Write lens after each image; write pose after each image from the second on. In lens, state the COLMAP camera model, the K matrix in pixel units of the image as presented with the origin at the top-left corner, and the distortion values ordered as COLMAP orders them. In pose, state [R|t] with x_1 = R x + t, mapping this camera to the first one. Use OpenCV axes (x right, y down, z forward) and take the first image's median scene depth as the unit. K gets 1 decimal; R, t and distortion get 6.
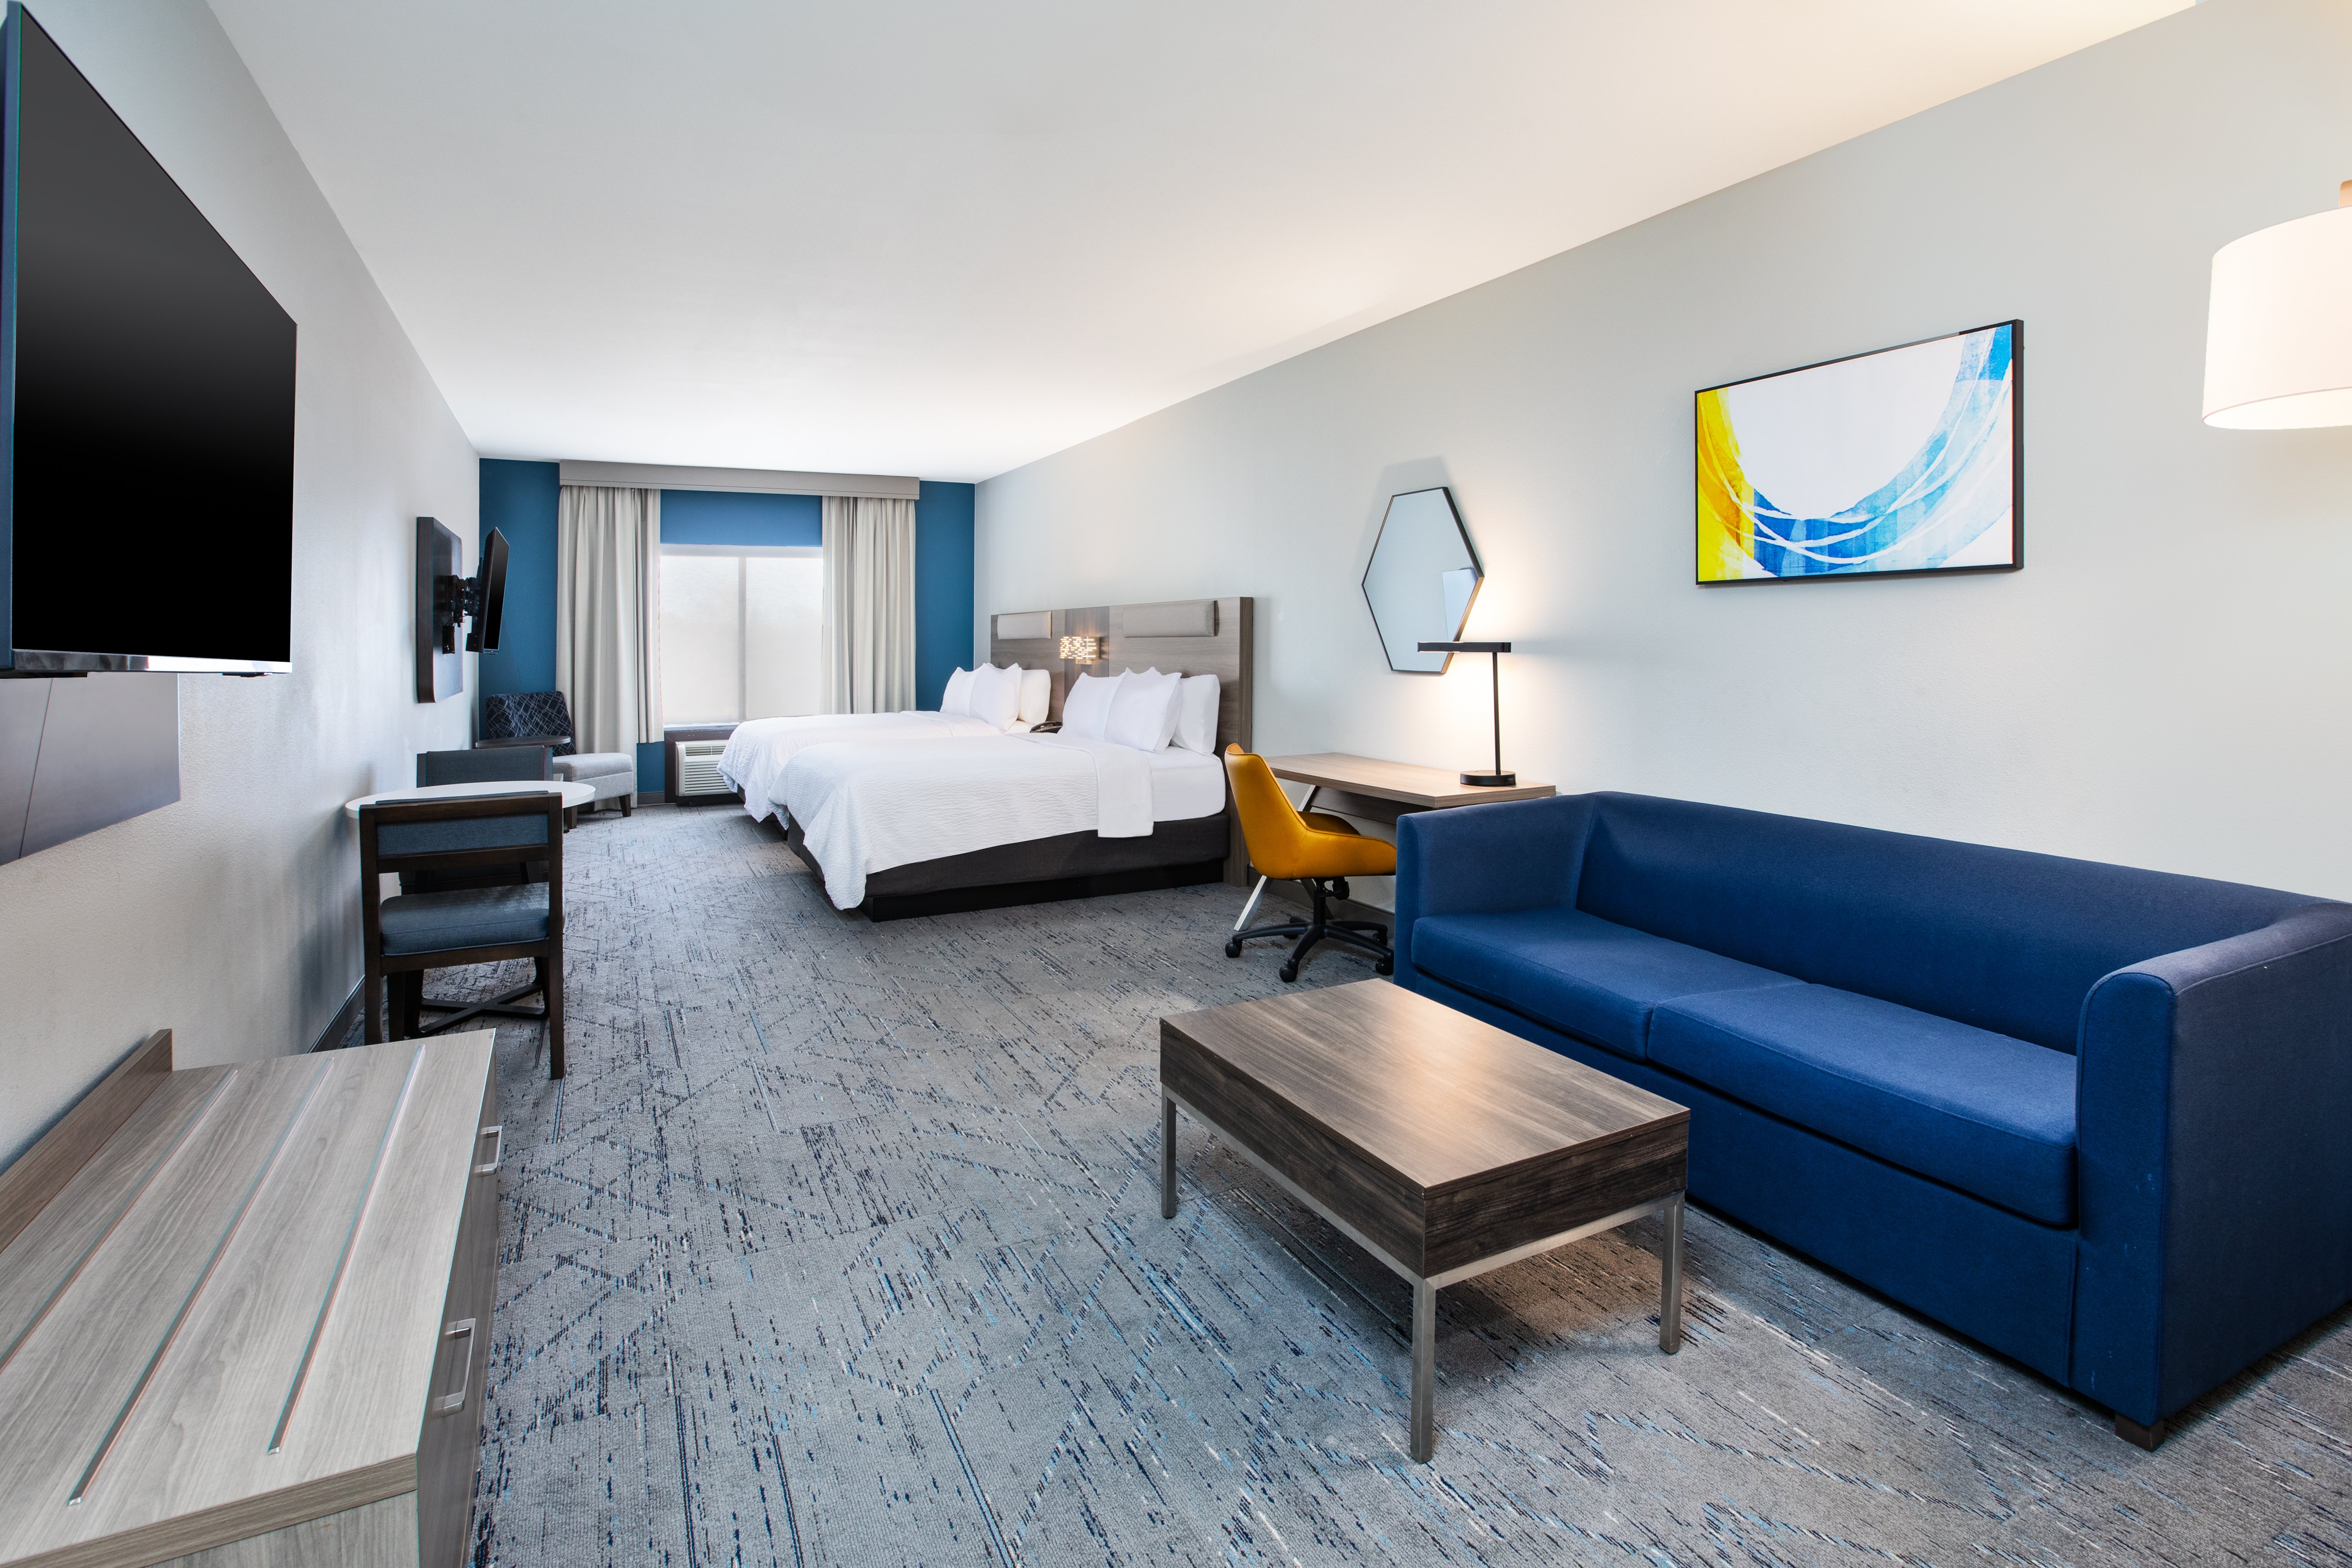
lens RADIAL K [[1143.6, 0, 1176.0], [0, 1143.6, 784.0], [0, 0, 1]] dist [-0.050822, 0.015888]
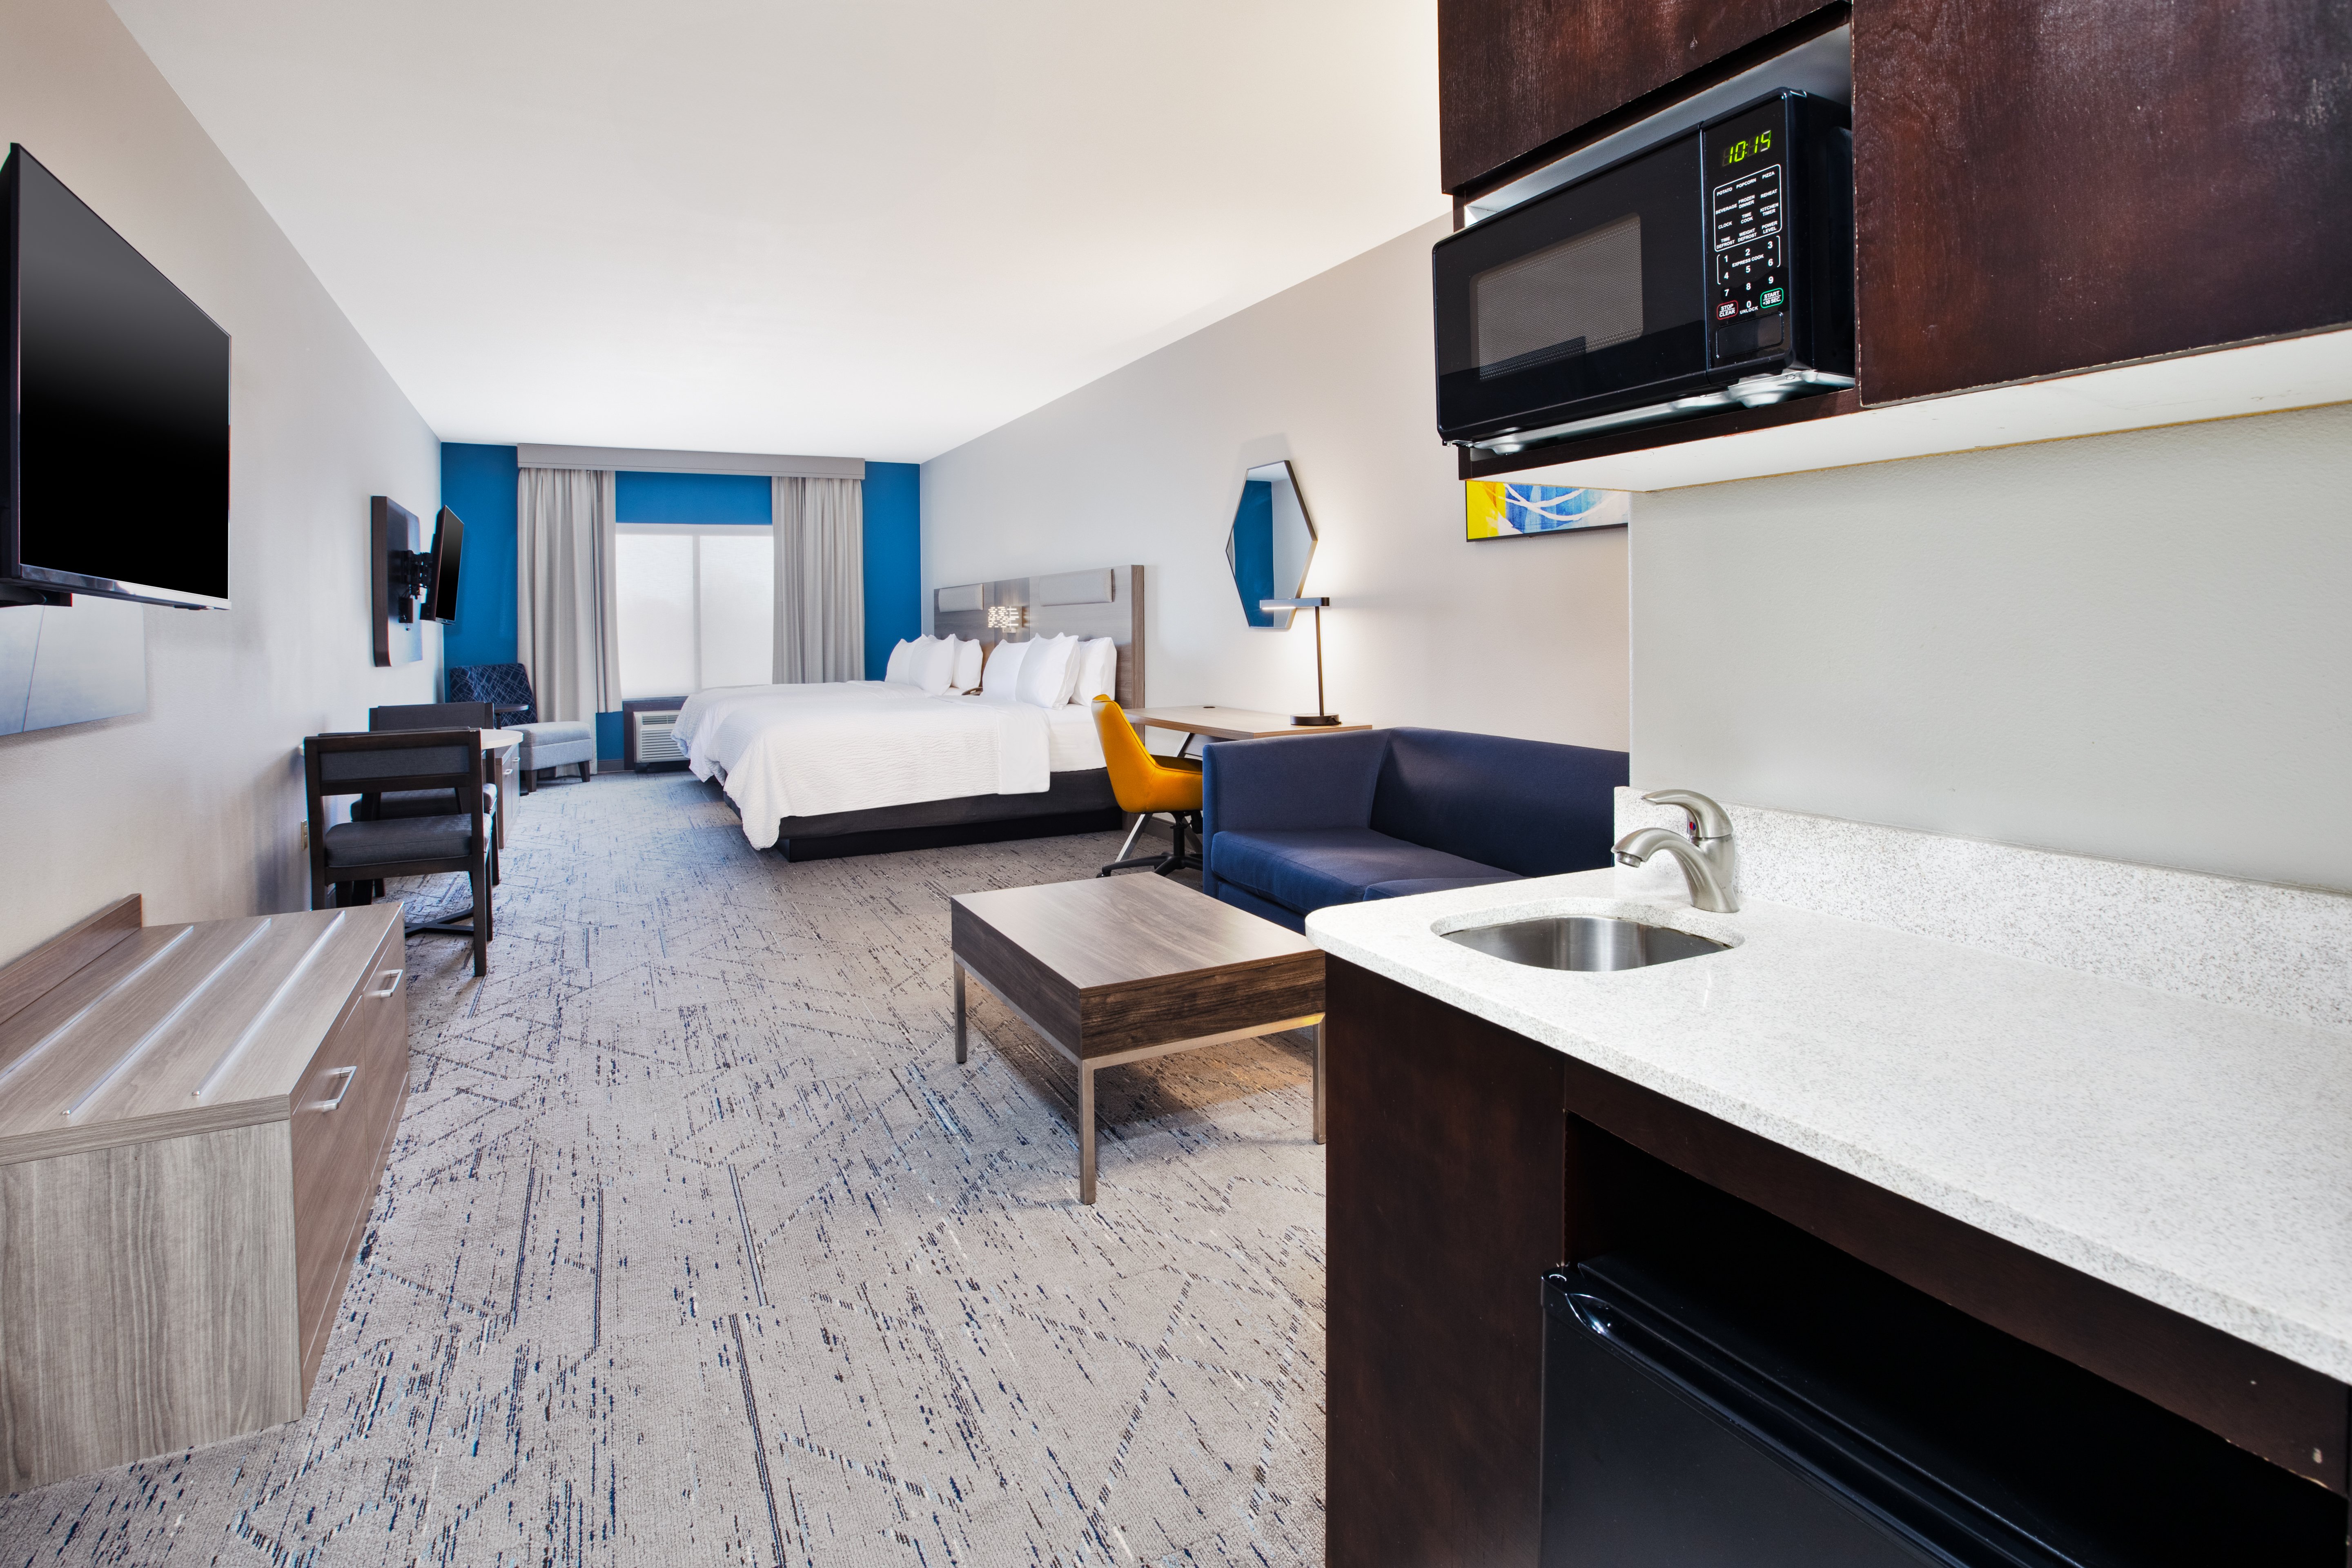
lens RADIAL K [[1160.4, 0, 1176.0], [0, 1160.4, 784.0], [0, 0, 1]] dist [-0.048871, 0.017880]
pose [[0.999975, -0.006075, -0.003613, 0.187265], [0.006118, 0.999909, 0.012039, 0.057366], [0.003540, -0.012061, 0.999921, -0.188479]]
